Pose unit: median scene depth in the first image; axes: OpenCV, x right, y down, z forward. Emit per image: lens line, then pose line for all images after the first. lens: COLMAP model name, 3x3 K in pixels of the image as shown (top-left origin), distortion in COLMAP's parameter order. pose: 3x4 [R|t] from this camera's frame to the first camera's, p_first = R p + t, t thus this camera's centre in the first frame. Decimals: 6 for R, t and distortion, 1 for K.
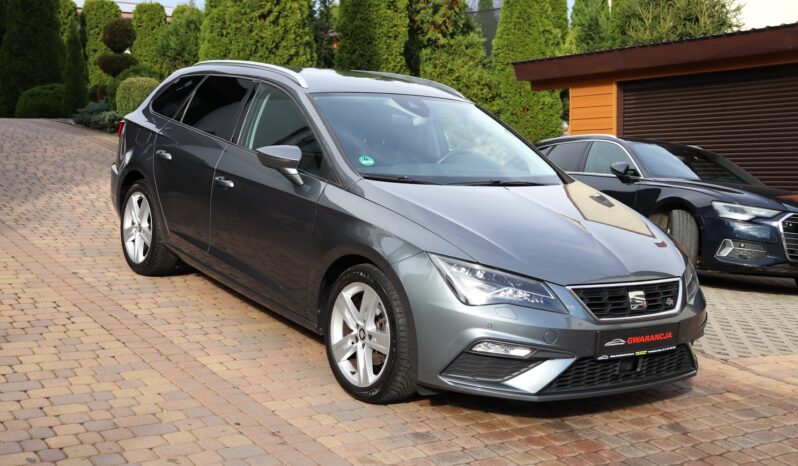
lens RADIAL K [[989.5, 0, 399.0], [0, 989.5, 233.0], [0, 0, 1]] dist [-0.021036, -0.014585]
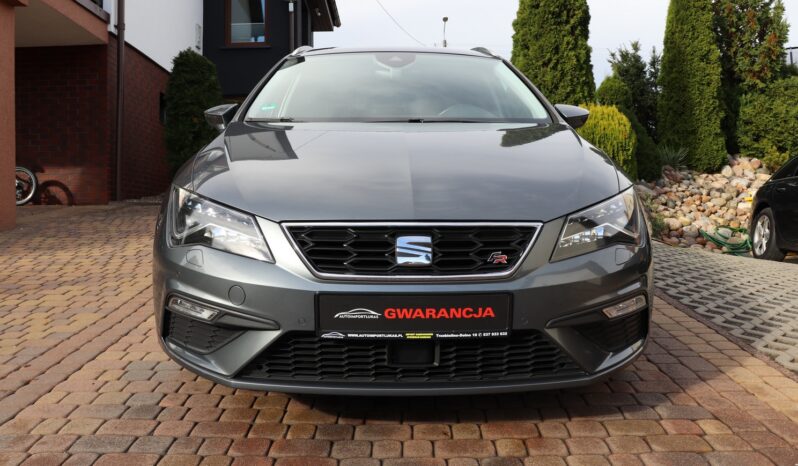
lens RADIAL K [[655.7, 0, 394.3], [0, 655.7, 236.2], [0, 0, 1]] dist [-0.191772, 0.173464]
pose [[0.826343, -0.000854, -0.563166, 0.161966], [-0.018546, 0.999415, -0.028729, 0.024899], [0.562861, 0.034184, 0.825844, 0.228133]]
